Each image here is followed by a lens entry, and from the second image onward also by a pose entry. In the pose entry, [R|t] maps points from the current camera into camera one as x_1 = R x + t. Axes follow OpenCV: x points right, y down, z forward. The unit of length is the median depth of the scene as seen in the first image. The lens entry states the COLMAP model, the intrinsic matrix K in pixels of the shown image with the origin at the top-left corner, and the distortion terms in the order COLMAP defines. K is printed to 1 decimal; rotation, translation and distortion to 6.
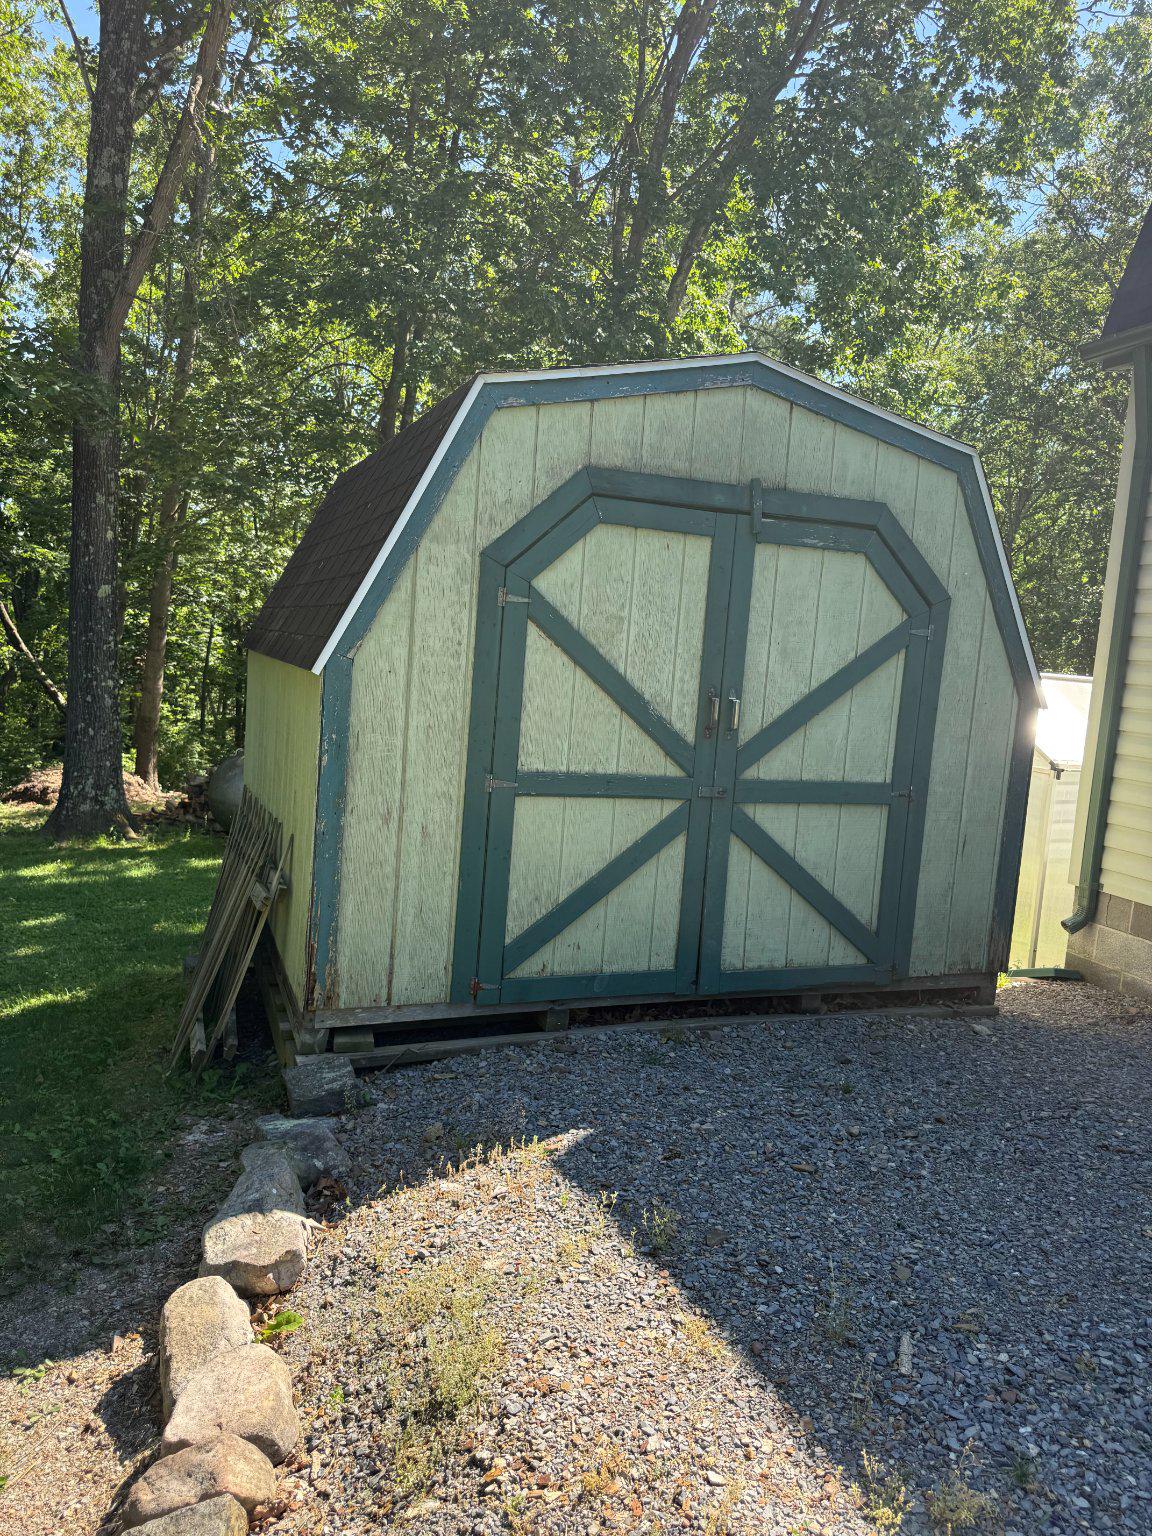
lens RADIAL K [[1091.6, 0, 574.7], [0, 1091.6, 767.8], [0, 0, 1]] dist [0.001112, -0.000003]
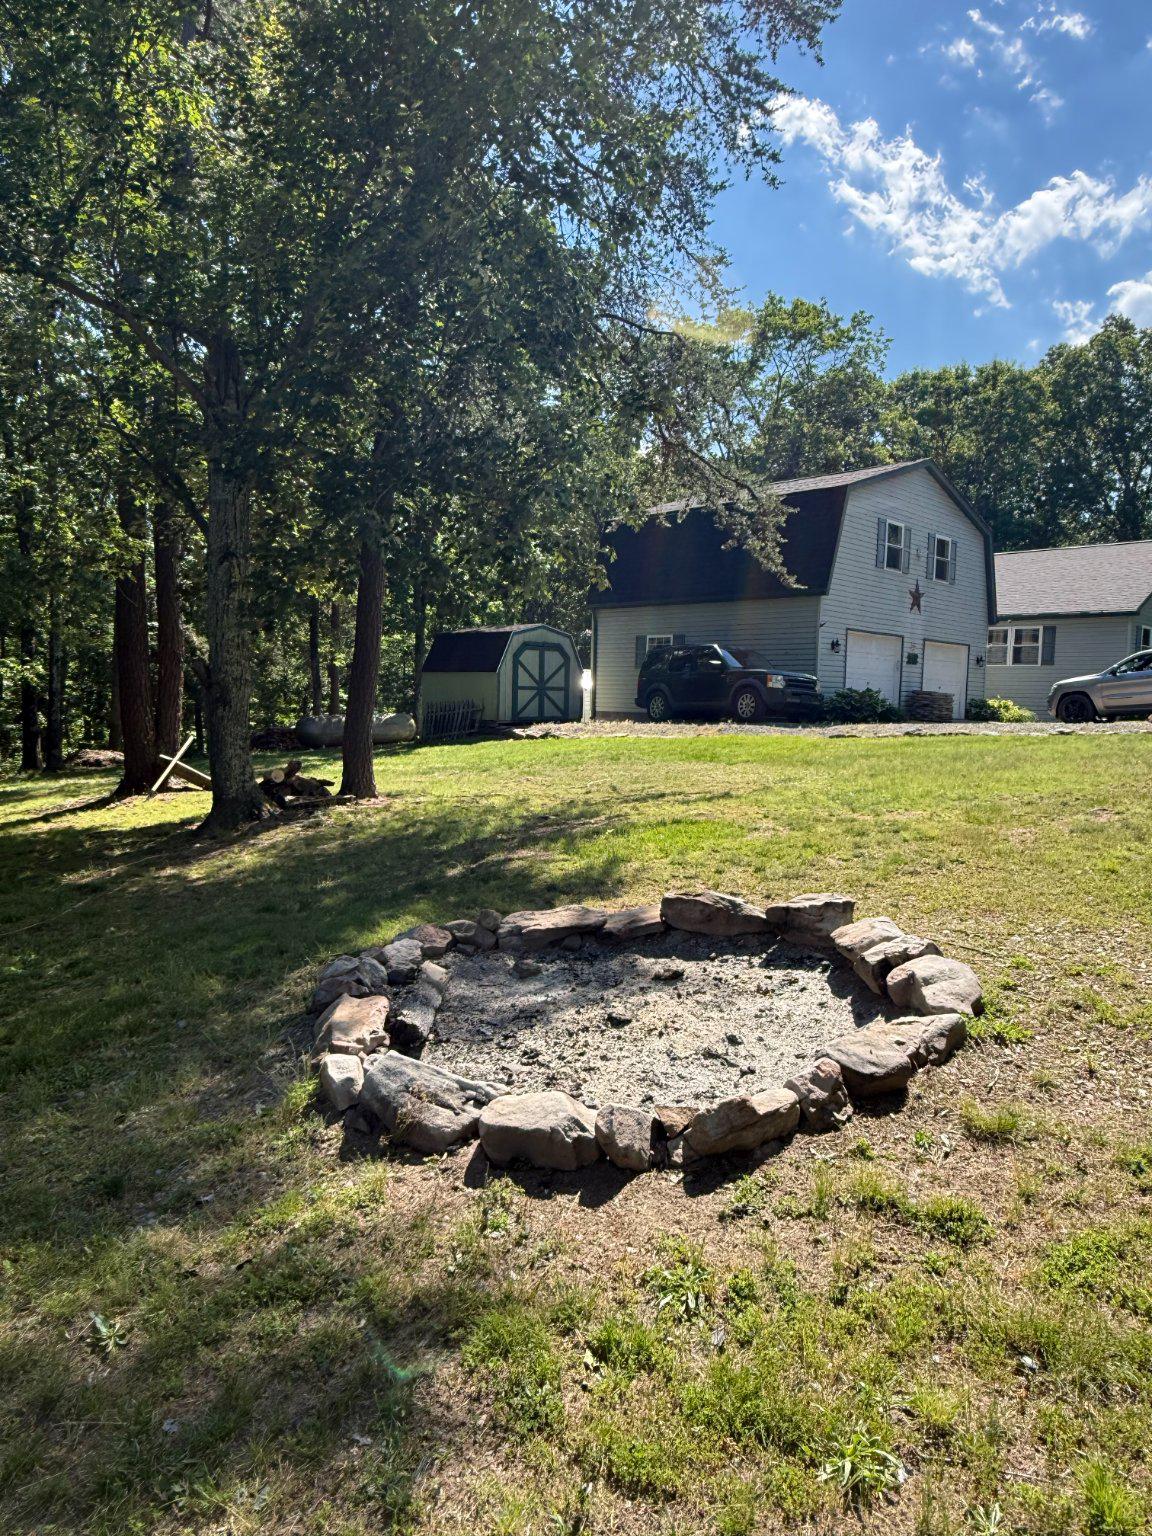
lens RADIAL K [[983.3, 0, 576.3], [0, 983.3, 769.6], [0, 0, 1]] dist [0.000090, 0.000000]
pose [[0.901073, -0.097757, 0.422505, -2.326995], [0.102379, 0.994676, 0.011801, 0.477095], [-0.421409, 0.032622, 0.906284, -4.616766]]
